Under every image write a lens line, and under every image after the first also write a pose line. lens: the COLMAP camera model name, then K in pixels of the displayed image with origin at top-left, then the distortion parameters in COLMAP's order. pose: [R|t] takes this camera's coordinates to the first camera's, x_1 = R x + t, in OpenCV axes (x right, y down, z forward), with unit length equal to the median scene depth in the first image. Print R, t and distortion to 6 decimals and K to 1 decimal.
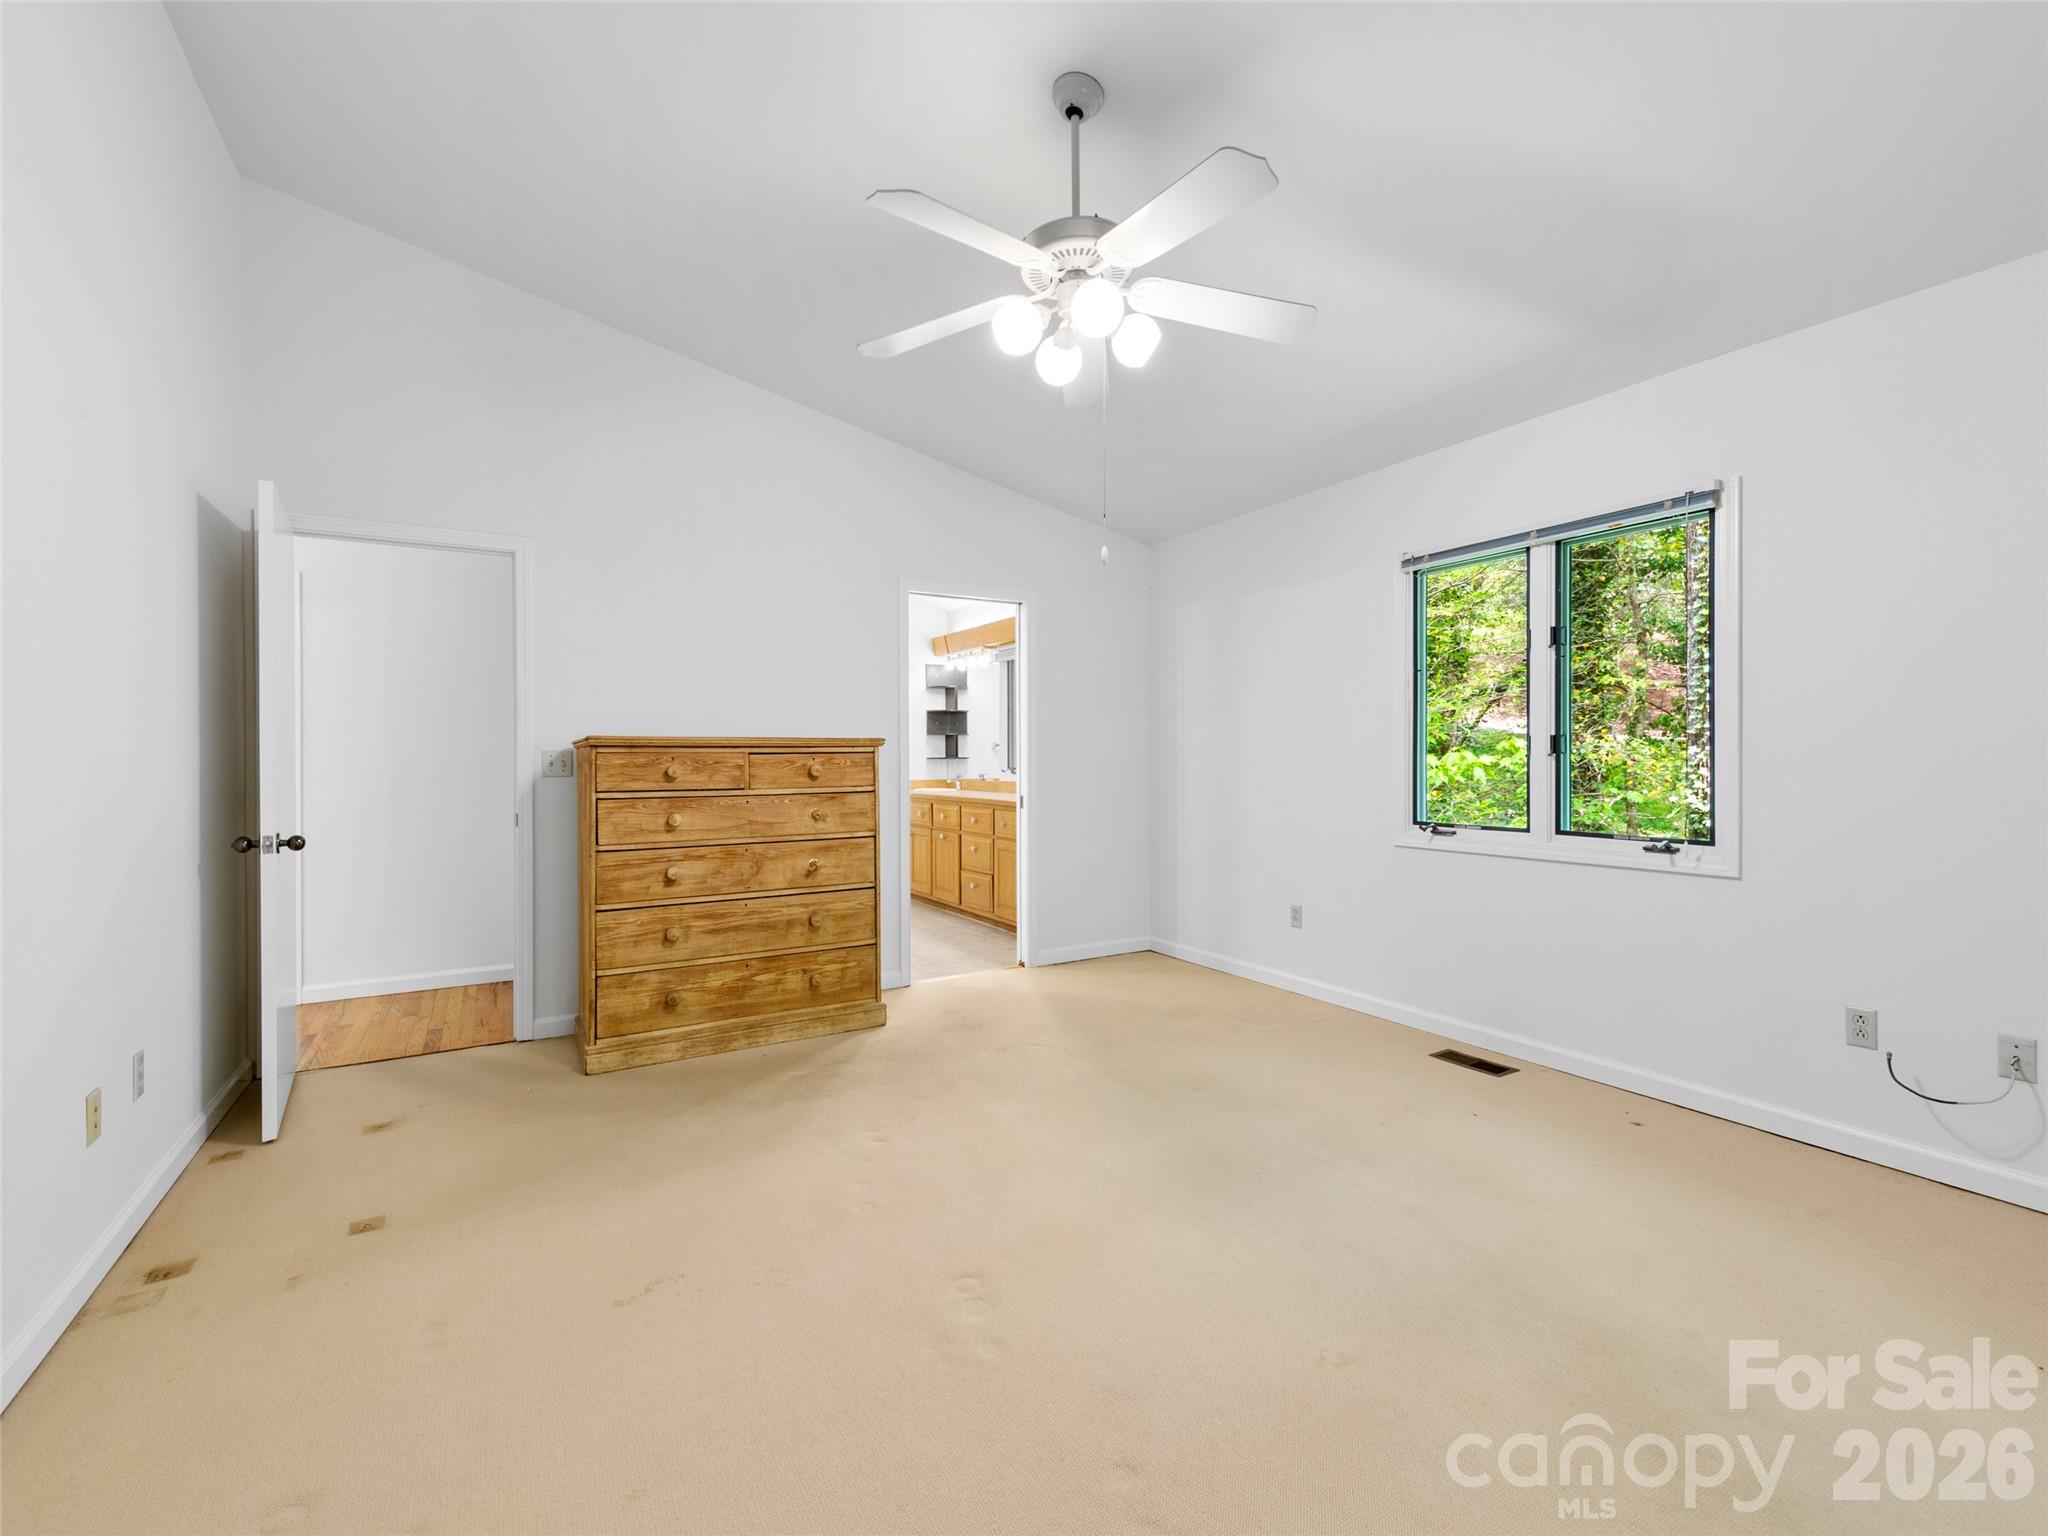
lens RADIAL K [[903.5, 0, 1018.4], [0, 903.5, 760.5], [0, 0, 1]] dist [0.013559, -0.000089]
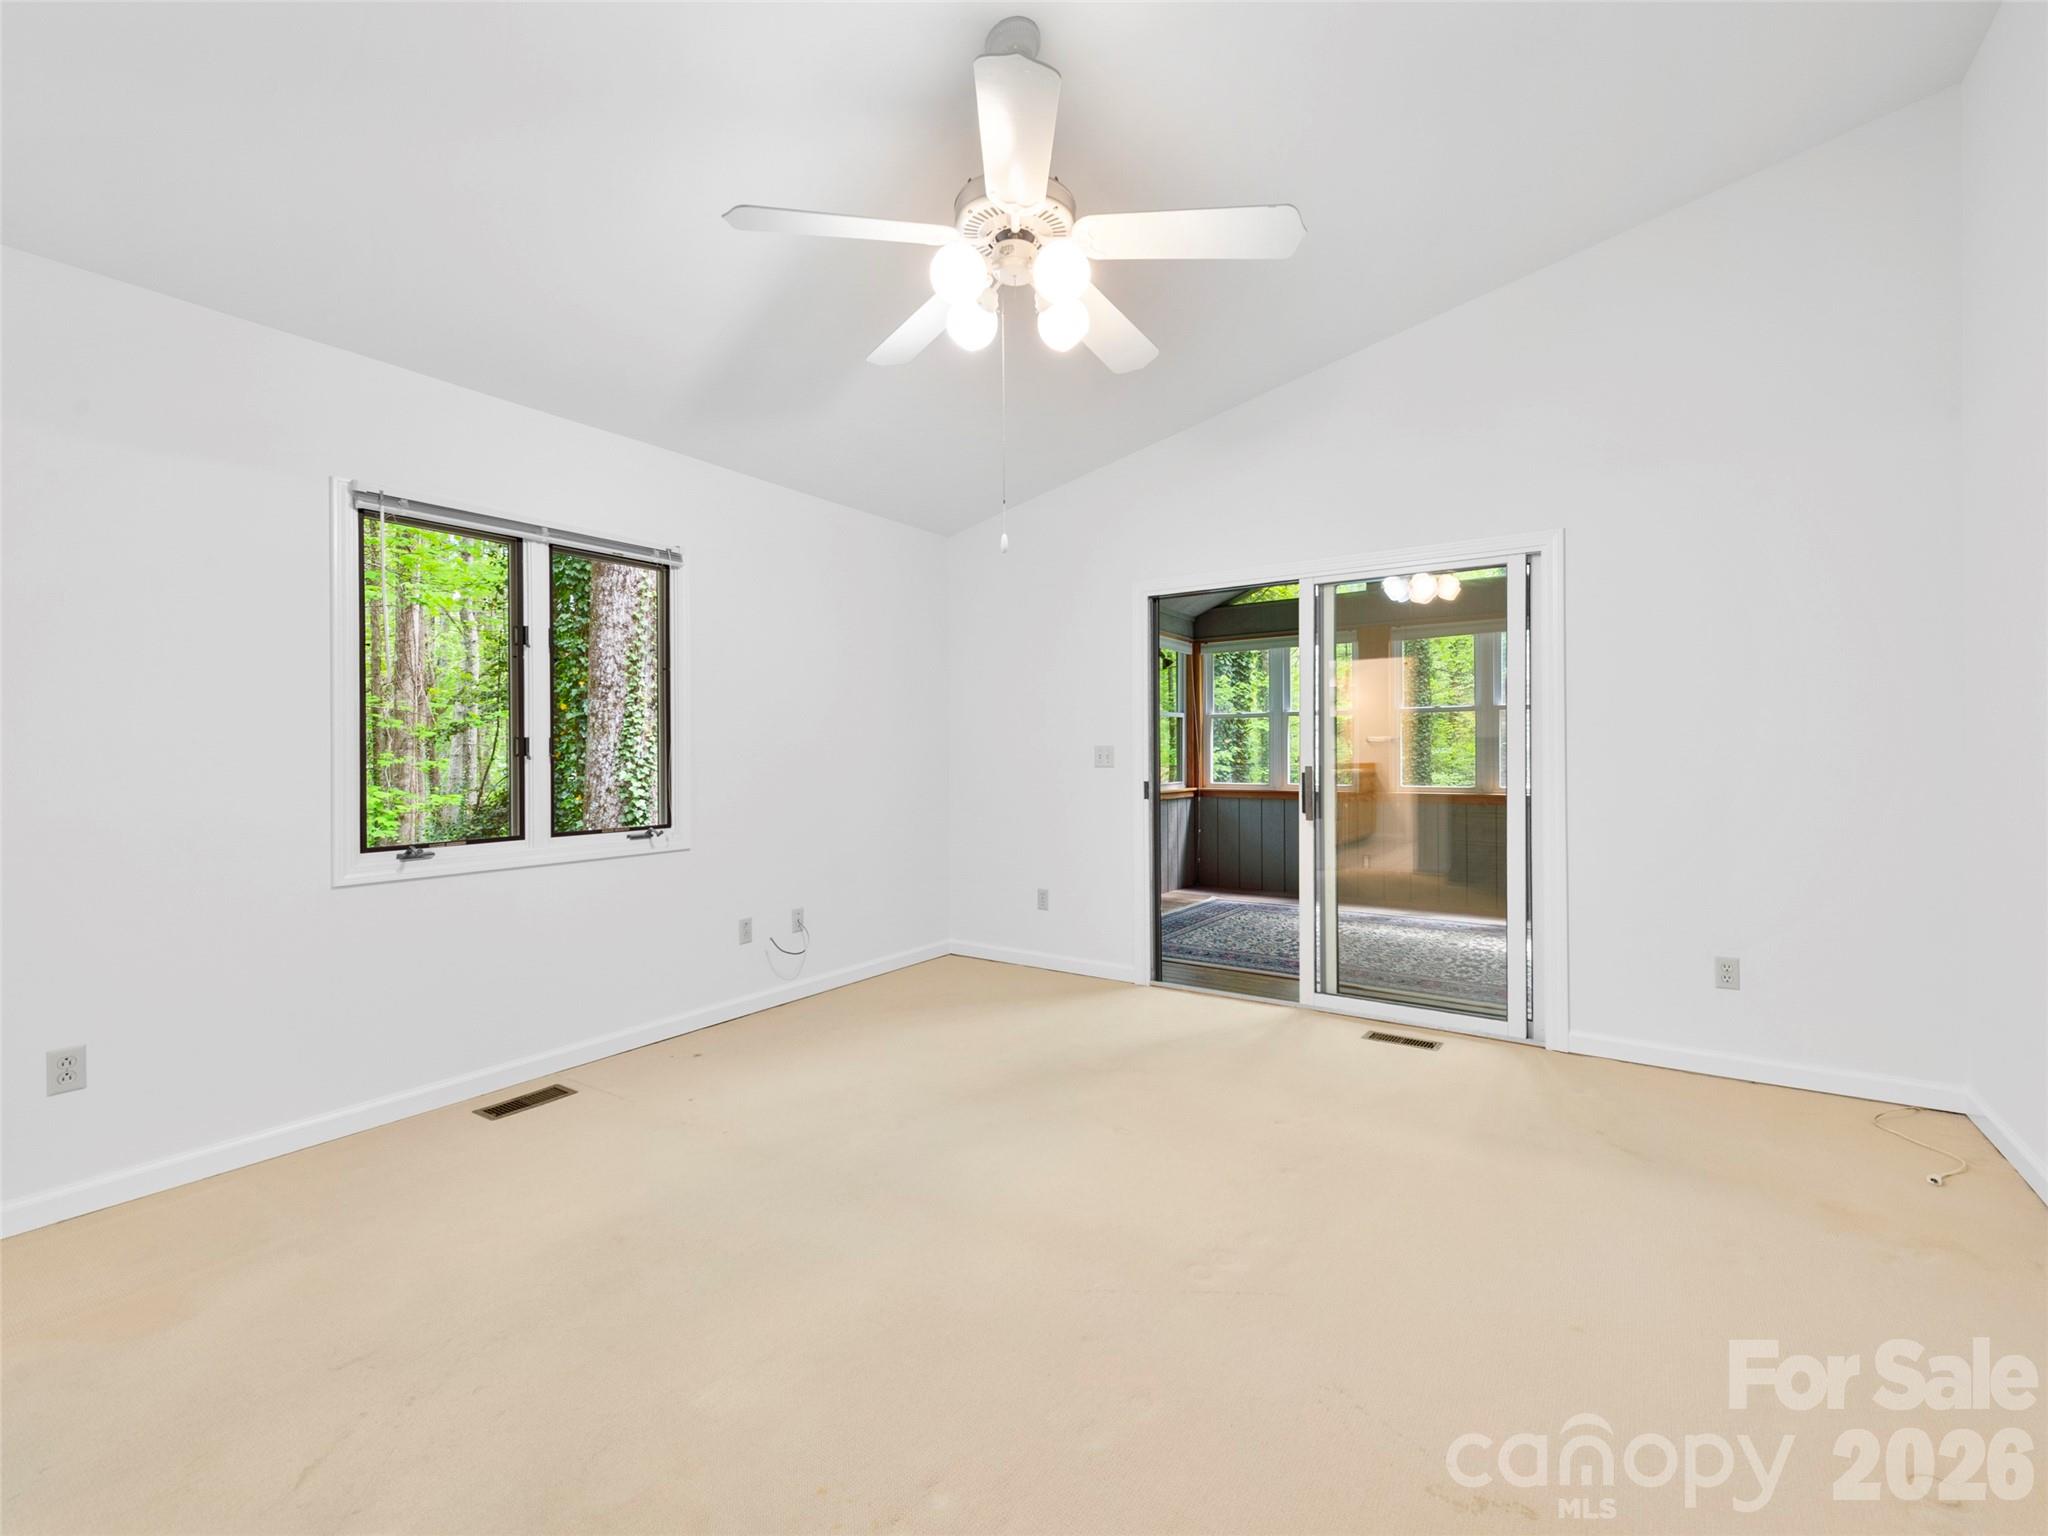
lens RADIAL K [[903.5, 0, 1018.4], [0, 903.5, 760.5], [0, 0, 1]] dist [0.013559, -0.000089]
pose [[-0.432820, 0.005811, 0.901461, -0.514565], [0.017625, 0.999843, 0.002017, 0.004250], [-0.901308, 0.016761, -0.432855, 0.941458]]
